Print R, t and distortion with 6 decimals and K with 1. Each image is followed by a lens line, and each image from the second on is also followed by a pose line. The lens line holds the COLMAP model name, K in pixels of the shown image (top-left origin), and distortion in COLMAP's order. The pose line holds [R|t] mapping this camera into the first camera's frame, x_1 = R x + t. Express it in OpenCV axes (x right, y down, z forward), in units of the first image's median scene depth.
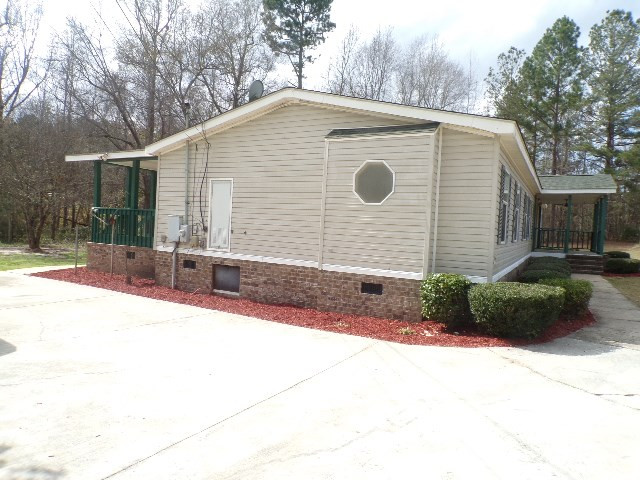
lens RADIAL K [[432.2, 0, 319.9], [0, 432.2, 239.5], [0, 0, 1]] dist [0.007571, -0.001501]
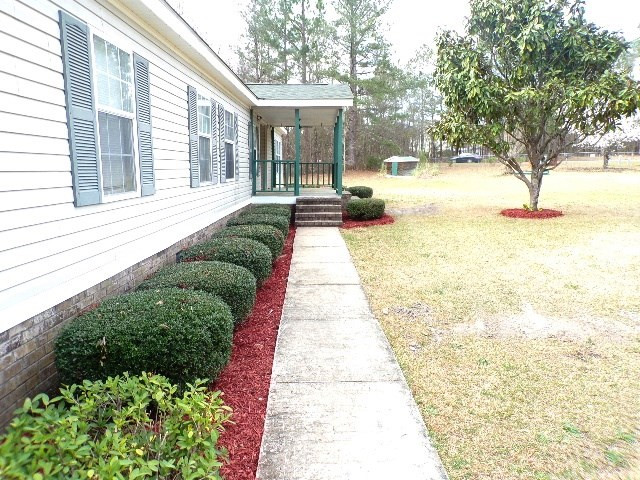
lens RADIAL K [[432.2, 0, 320.1], [0, 432.2, 239.4], [0, 0, 1]] dist [0.007571, -0.001501]
pose [[0.876556, -0.123399, 0.465211, 0.261328], [0.054868, 0.985893, 0.158129, -0.006134], [-0.478161, -0.113084, 0.870961, 0.359639]]
